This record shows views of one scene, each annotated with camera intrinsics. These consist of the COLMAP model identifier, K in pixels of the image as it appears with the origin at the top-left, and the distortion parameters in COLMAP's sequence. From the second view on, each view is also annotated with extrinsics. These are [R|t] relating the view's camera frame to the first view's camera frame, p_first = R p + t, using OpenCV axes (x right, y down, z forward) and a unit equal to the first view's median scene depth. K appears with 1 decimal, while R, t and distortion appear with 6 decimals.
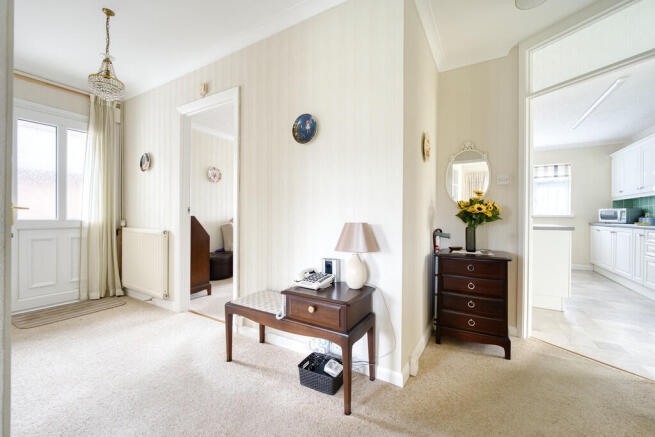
lens RADIAL K [[269.5, 0, 330.8], [0, 269.5, 219.5], [0, 0, 1]] dist [-0.004678, -0.000498]
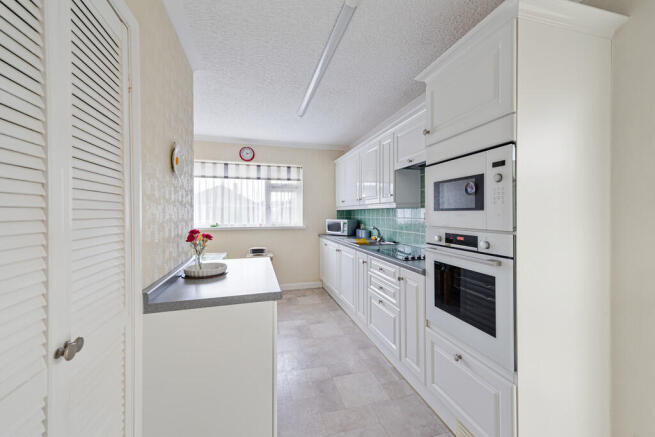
lens RADIAL K [[269.5, 0, 327.9], [0, 269.5, 215.2], [0, 0, 1]] dist [-0.004678, -0.000498]
pose [[0.706725, -0.006893, 0.707455, 0.375720], [0.009827, 0.999952, -0.000073, -0.055002], [-0.707420, 0.007004, 0.706759, 0.367624]]
